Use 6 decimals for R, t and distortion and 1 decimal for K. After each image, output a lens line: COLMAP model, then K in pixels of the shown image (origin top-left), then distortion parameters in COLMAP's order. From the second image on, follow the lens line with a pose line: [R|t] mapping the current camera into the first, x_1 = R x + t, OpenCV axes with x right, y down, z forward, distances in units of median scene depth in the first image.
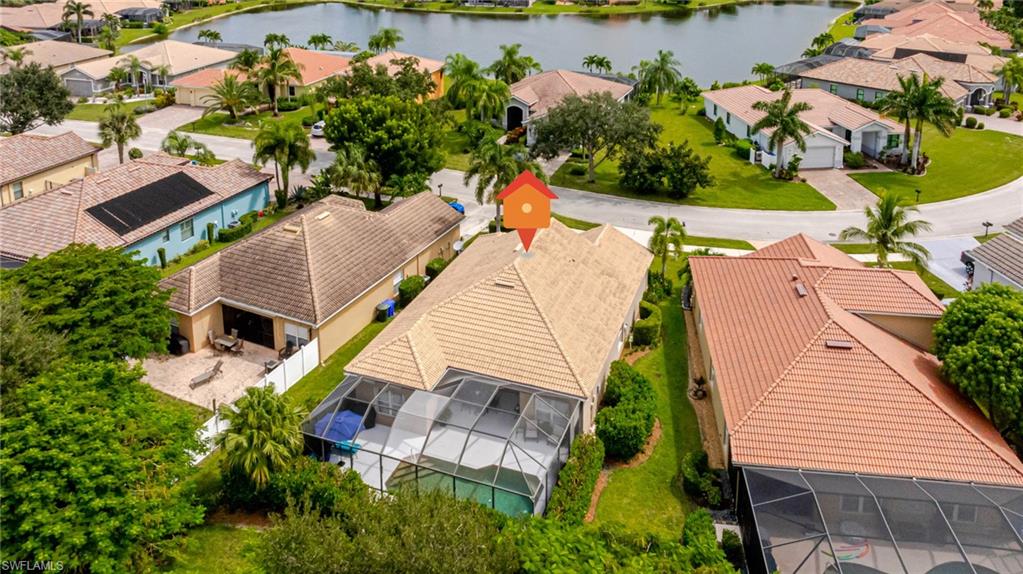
lens RADIAL K [[785.2, 0, 511.1], [0, 785.2, 256.6], [0, 0, 1]] dist [-0.011852, -0.001290]
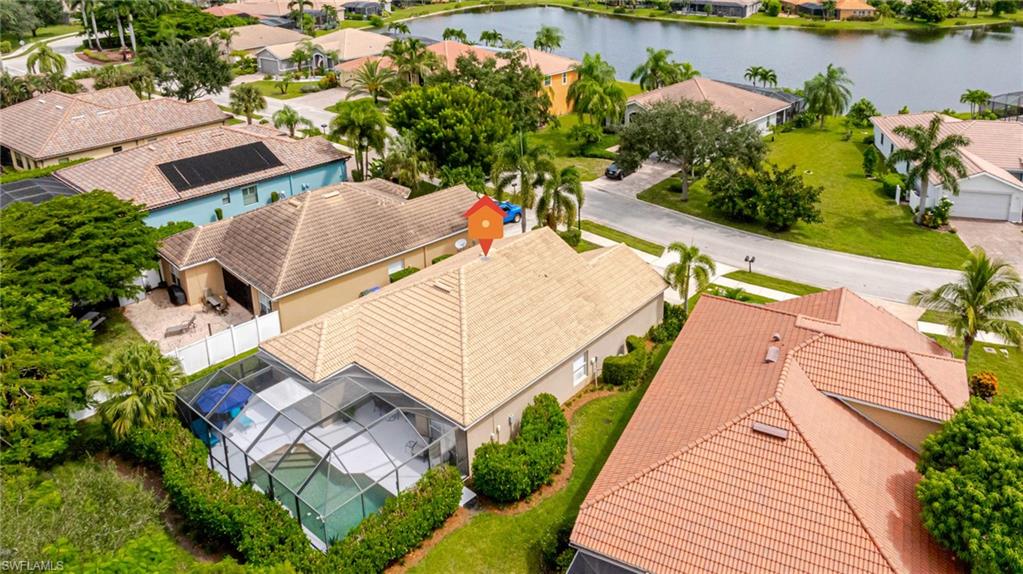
lens RADIAL K [[753.3, 0, 459.9], [0, 753.3, 286.3], [0, 0, 1]] dist [-0.044874, 0.047543]
pose [[0.927237, 0.160350, -0.338407, 0.180053], [-0.147777, 0.987026, 0.062781, -0.014340], [0.344083, -0.008204, 0.938903, 0.103610]]
